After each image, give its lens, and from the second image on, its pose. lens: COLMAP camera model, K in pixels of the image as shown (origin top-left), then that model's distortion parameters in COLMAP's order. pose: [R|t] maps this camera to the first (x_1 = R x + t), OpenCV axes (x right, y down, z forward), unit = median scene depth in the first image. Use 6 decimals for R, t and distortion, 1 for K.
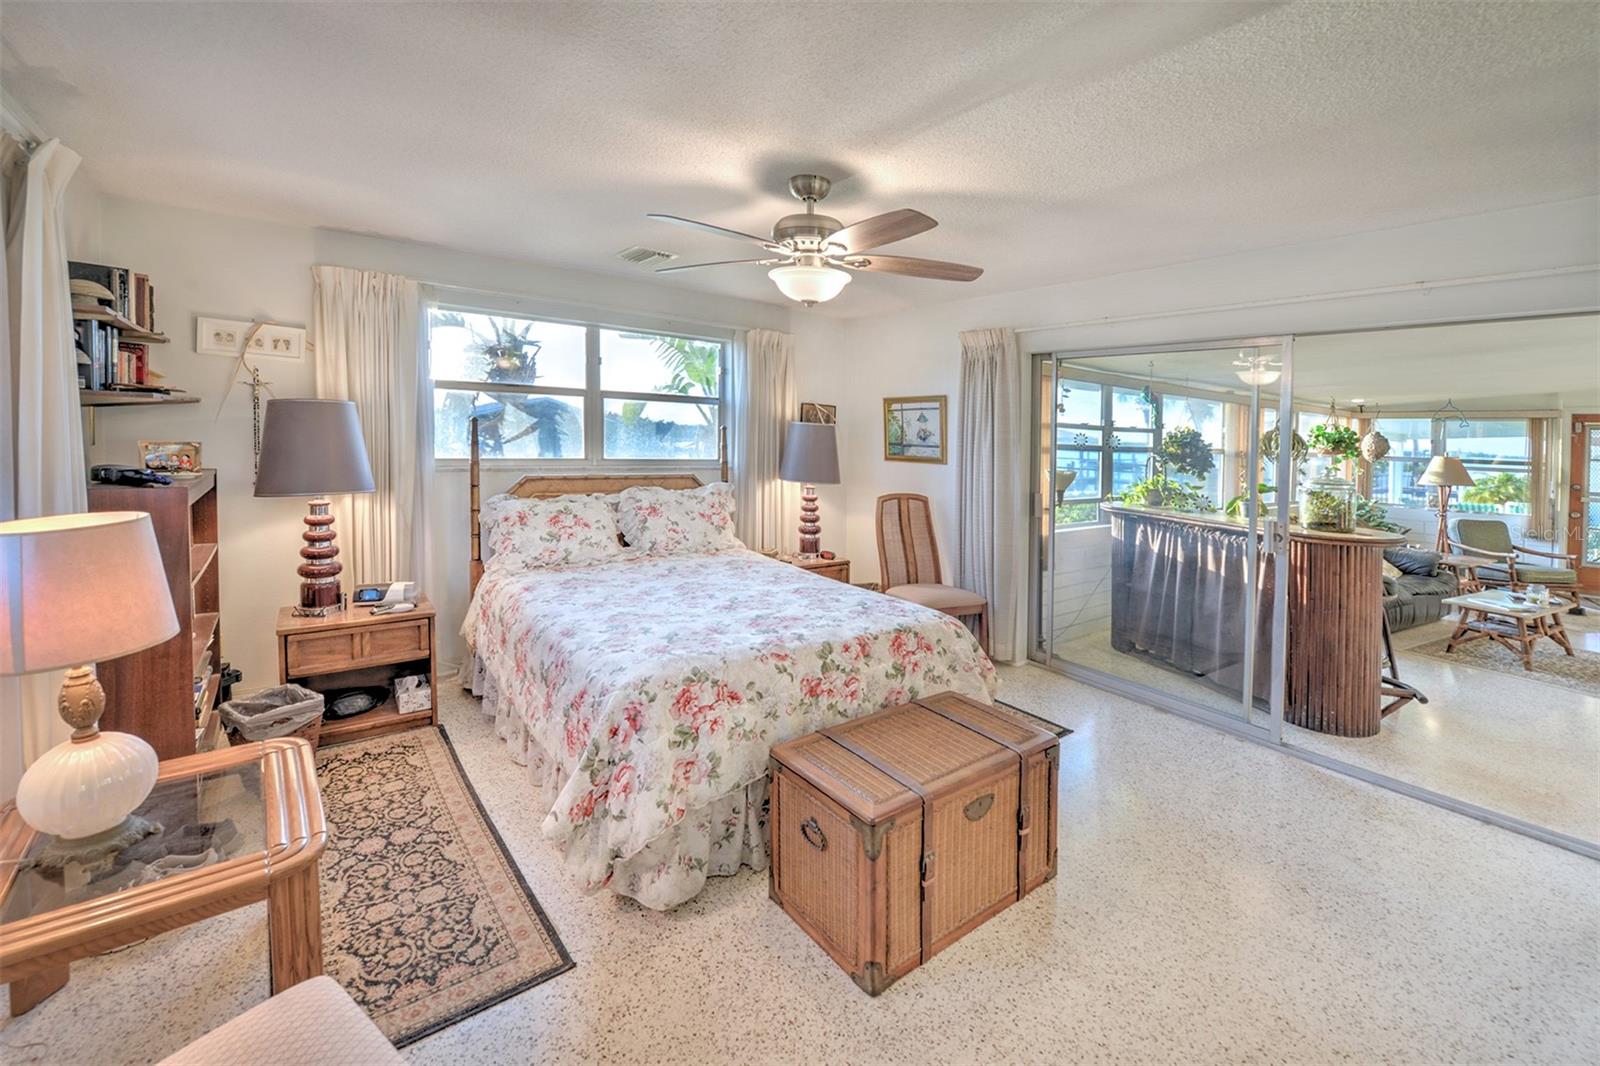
lens RADIAL K [[659.3, 0, 807.1], [0, 659.3, 536.8], [0, 0, 1]] dist [0.000444, -0.002623]
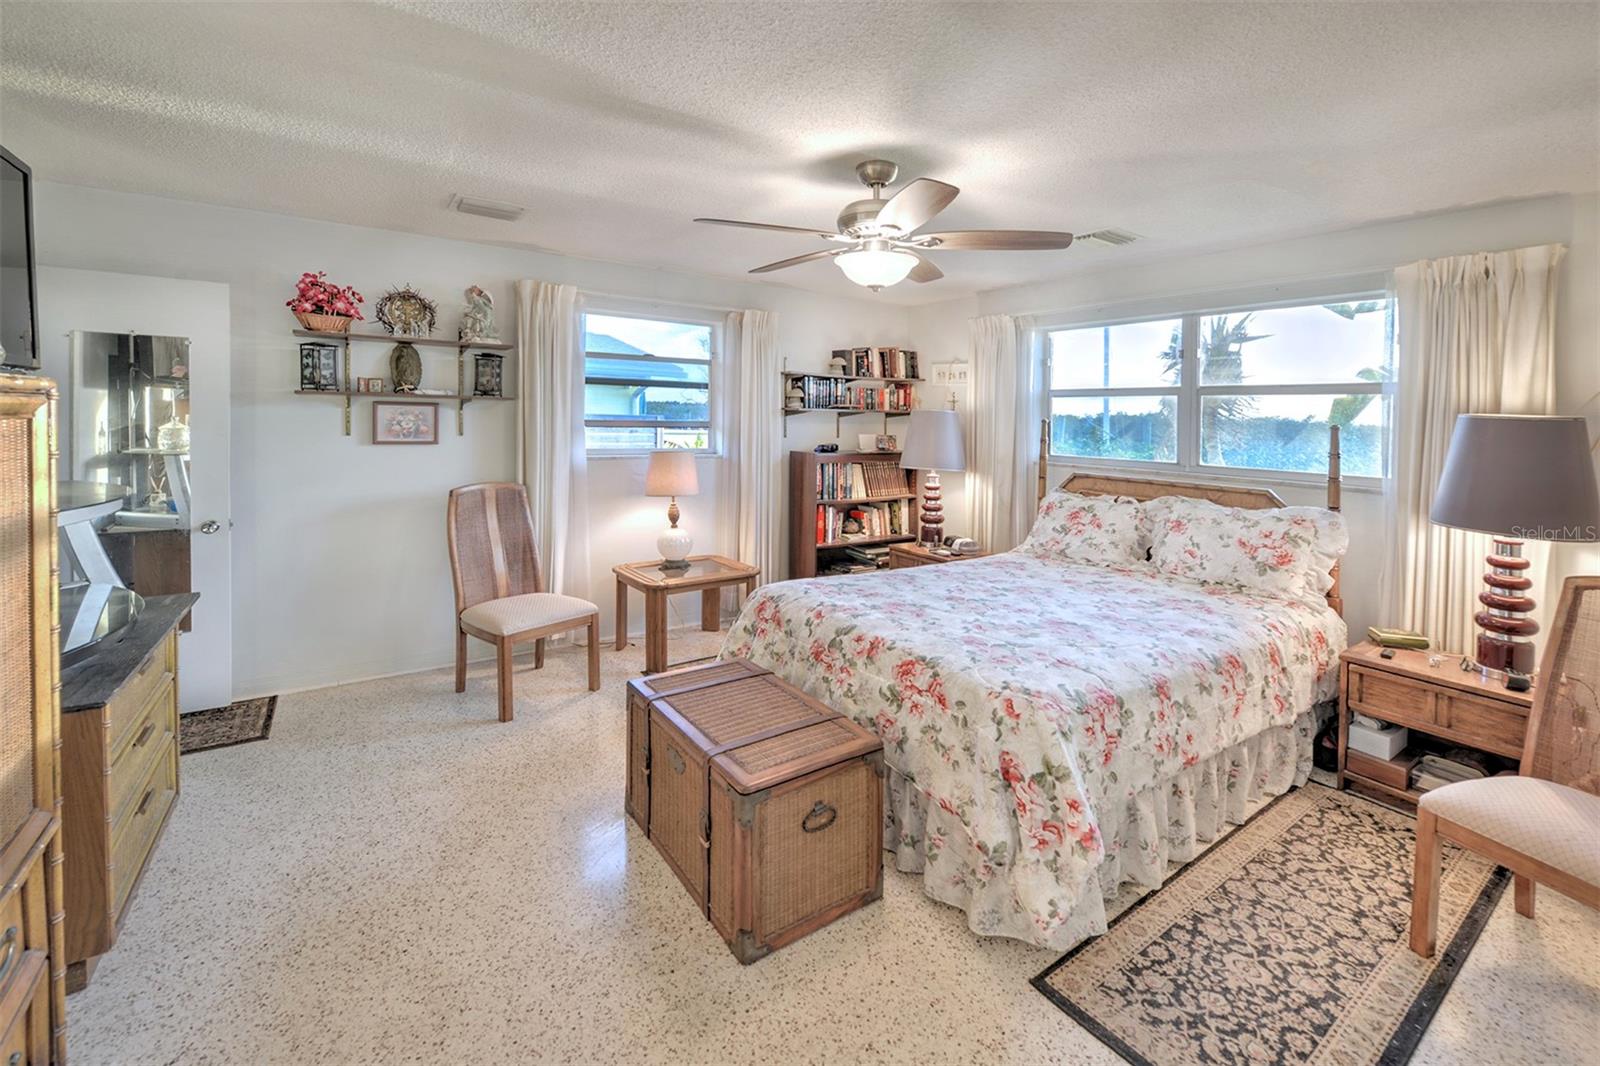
lens RADIAL K [[659.3, 0, 807.1], [0, 659.3, 536.8], [0, 0, 1]] dist [0.000444, -0.002623]
pose [[-0.046957, 0.139275, -0.989140, 0.657717], [-0.184450, 0.971995, 0.145617, -0.066226], [0.981720, 0.189284, -0.019953, 0.610276]]
